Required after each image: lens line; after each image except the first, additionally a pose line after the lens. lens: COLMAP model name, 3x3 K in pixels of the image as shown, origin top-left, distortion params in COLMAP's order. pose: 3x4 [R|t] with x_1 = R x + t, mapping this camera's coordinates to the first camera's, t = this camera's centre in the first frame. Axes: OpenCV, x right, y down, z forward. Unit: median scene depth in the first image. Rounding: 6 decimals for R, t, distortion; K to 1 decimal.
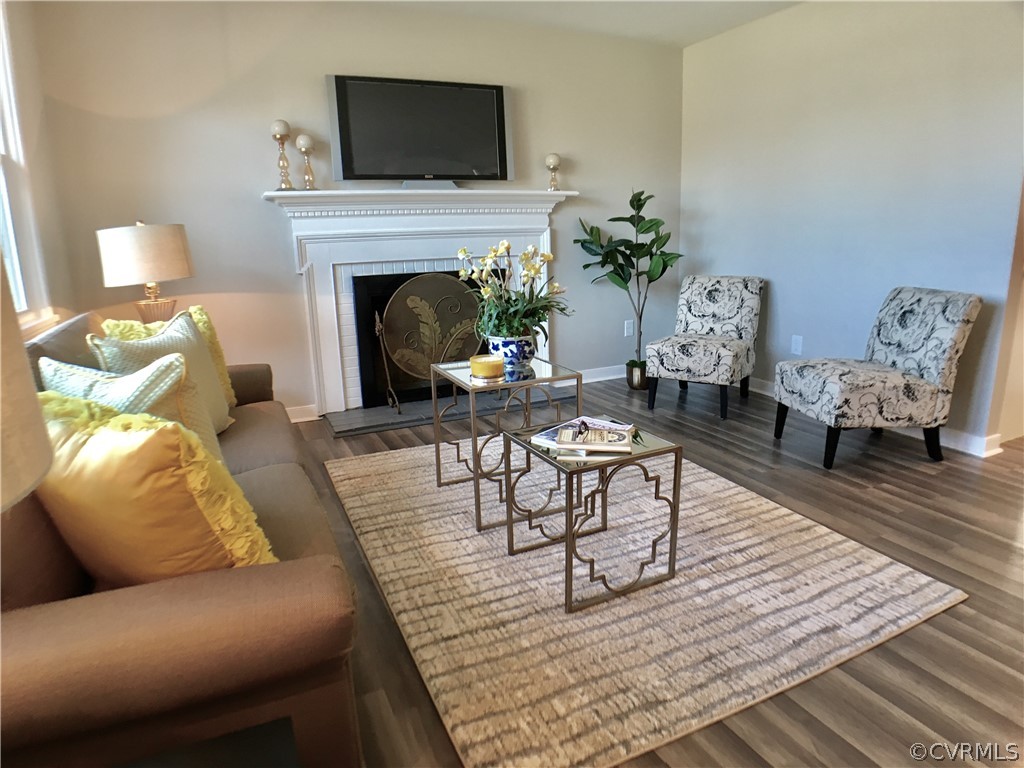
lens RADIAL K [[603.9, 0, 499.9], [0, 603.9, 390.2], [0, 0, 1]] dist [-0.092983, 0.022451]
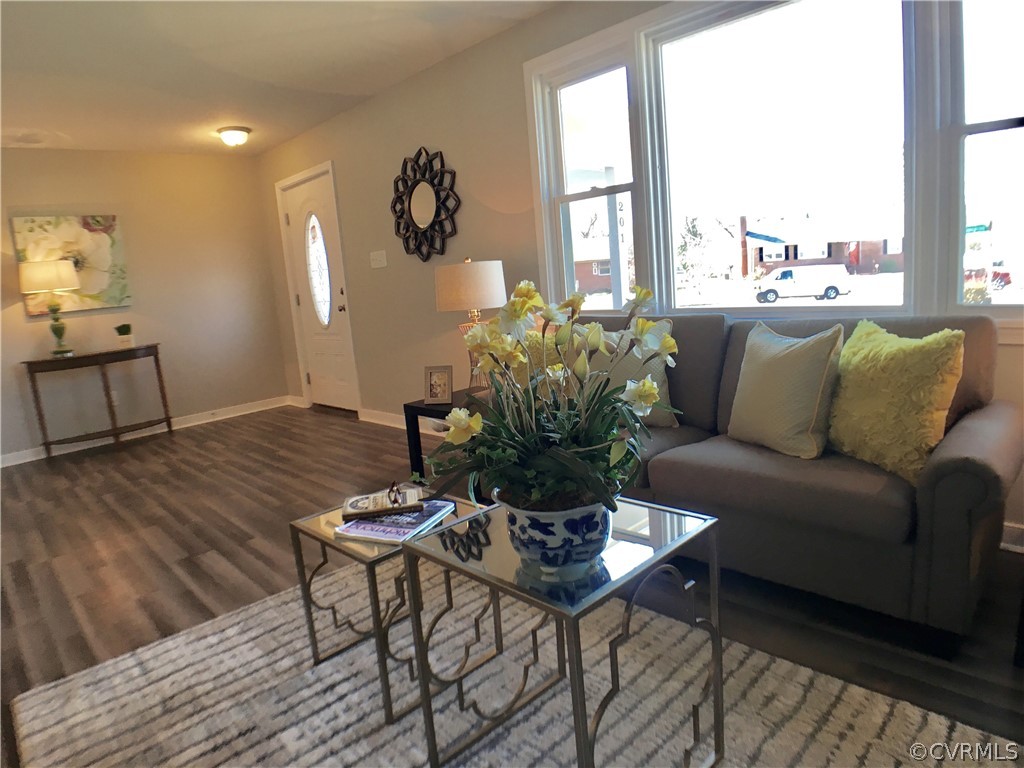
lens RADIAL K [[609.0, 0, 503.2], [0, 609.0, 383.6], [0, 0, 1]] dist [-0.089571, 0.016912]
pose [[-0.936284, 0.159245, -0.313070, 0.172523], [0.021905, 0.916057, 0.400449, -0.312602], [0.350559, 0.368076, -0.861178, 1.238324]]
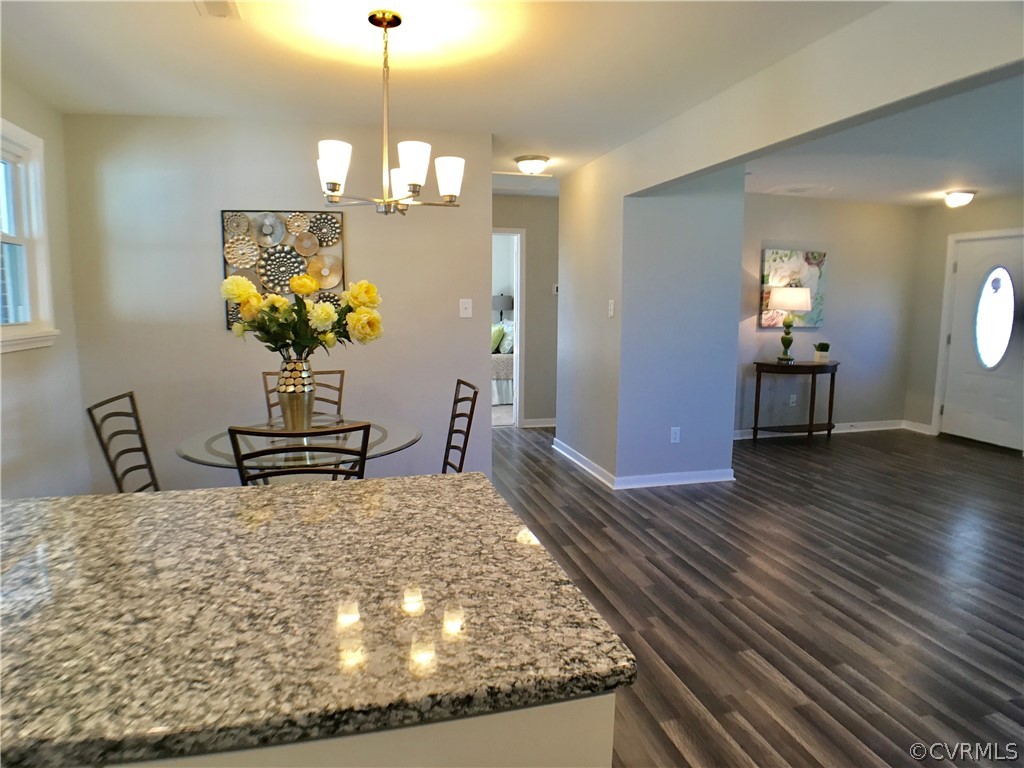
lens RADIAL K [[609.0, 0, 503.2], [0, 609.0, 383.6], [0, 0, 1]] dist [-0.089571, 0.016912]
pose [[-0.984310, -0.011691, 0.176062, 1.467382], [0.054764, 0.928287, 0.367810, -0.524758], [-0.167736, 0.371681, -0.913082, 1.496395]]
